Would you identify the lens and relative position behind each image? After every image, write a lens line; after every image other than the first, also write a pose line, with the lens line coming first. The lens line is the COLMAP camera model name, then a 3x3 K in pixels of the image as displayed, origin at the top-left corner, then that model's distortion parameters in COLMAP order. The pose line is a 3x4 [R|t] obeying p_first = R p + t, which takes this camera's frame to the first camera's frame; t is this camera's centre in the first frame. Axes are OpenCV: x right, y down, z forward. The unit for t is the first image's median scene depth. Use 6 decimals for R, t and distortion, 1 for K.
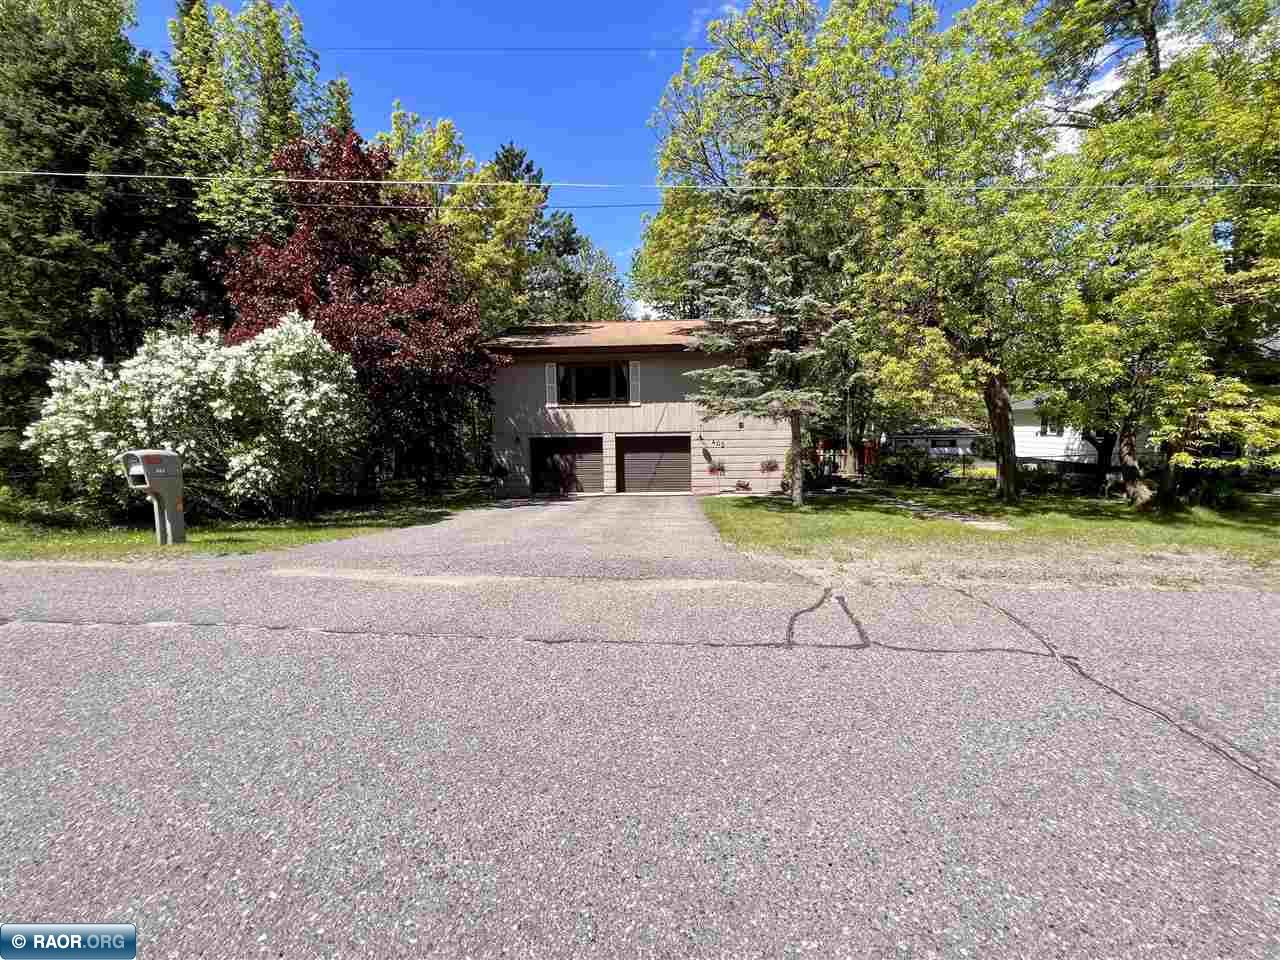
lens RADIAL K [[515.2, 0, 640.0], [0, 515.2, 480.0], [0, 0, 1]] dist [-0.001031, -0.000064]
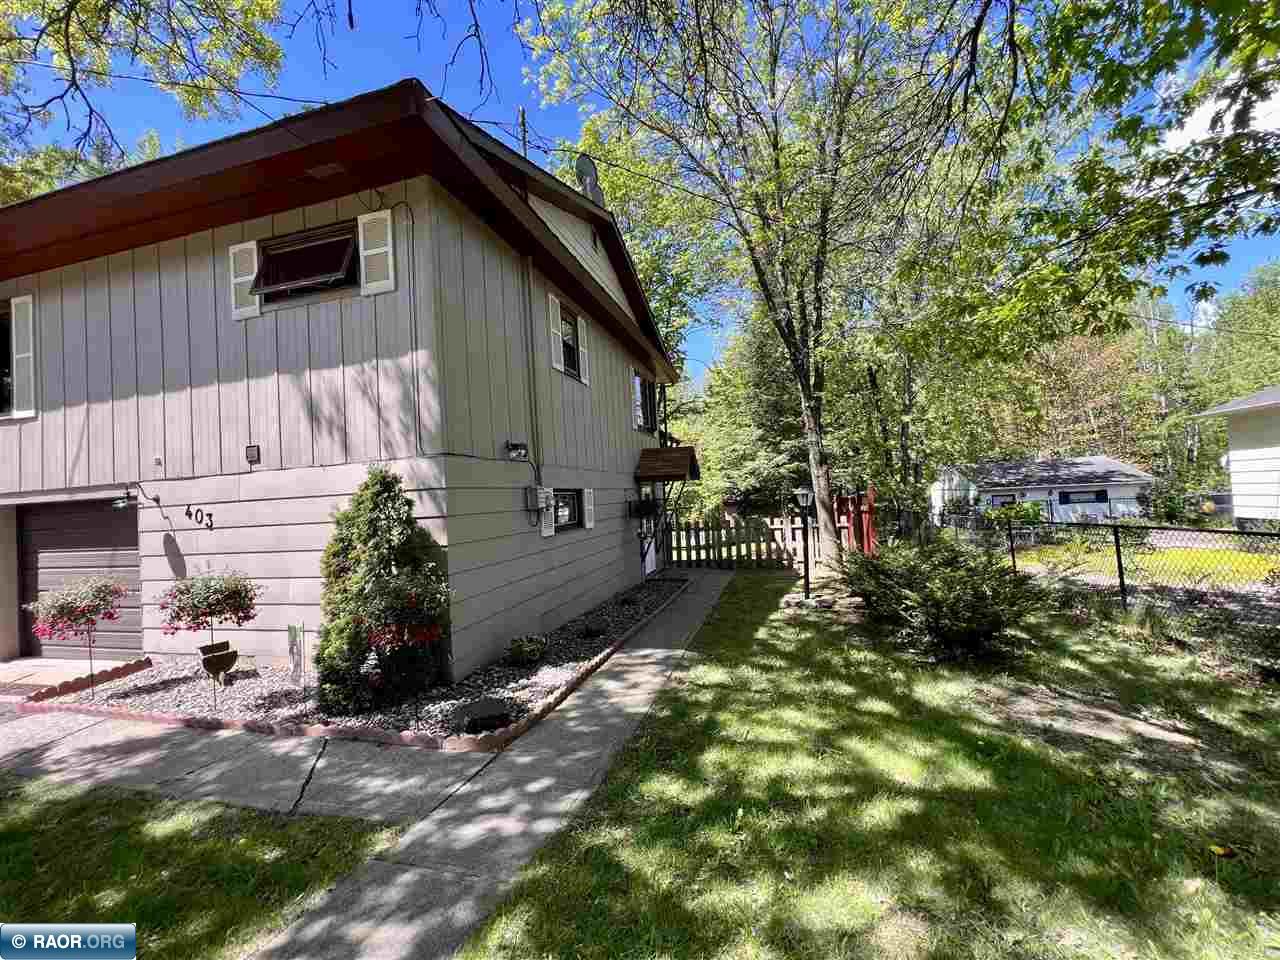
lens RADIAL K [[515.2, 0, 640.0], [0, 515.2, 480.0], [0, 0, 1]] dist [-0.001031, -0.000064]
pose [[0.979934, -0.045274, -0.194115, 0.460144], [0.018765, 0.990492, -0.136285, -0.043414], [0.198439, 0.129908, 0.971466, 0.716256]]
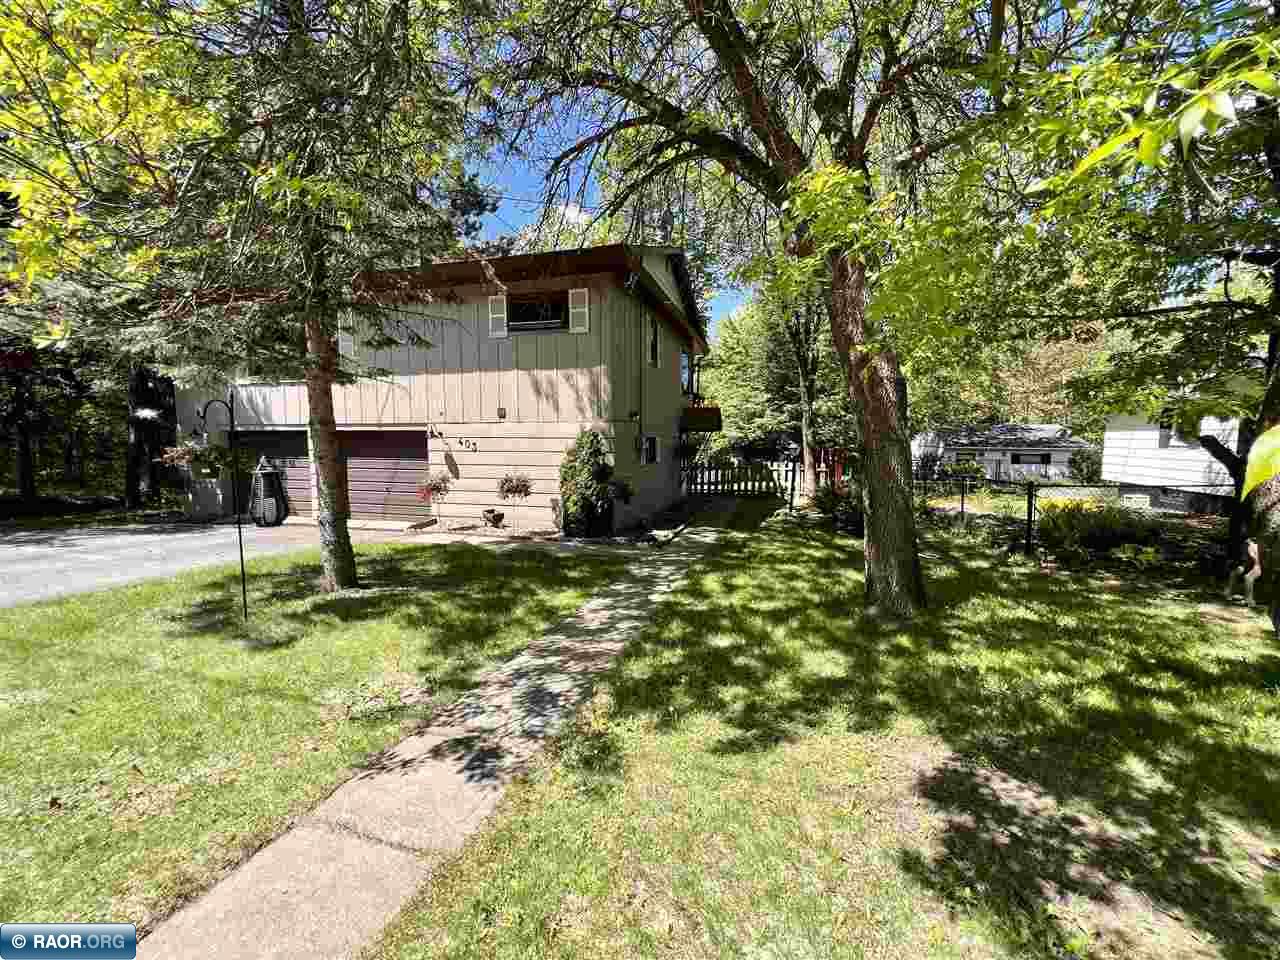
lens RADIAL K [[515.2, 0, 640.0], [0, 515.2, 480.0], [0, 0, 1]] dist [-0.001031, -0.000064]
pose [[0.981320, 0.030843, -0.189896, 0.439092], [-0.034351, 0.999294, -0.015212, -0.027417], [0.189293, 0.021451, 0.981686, 0.445443]]
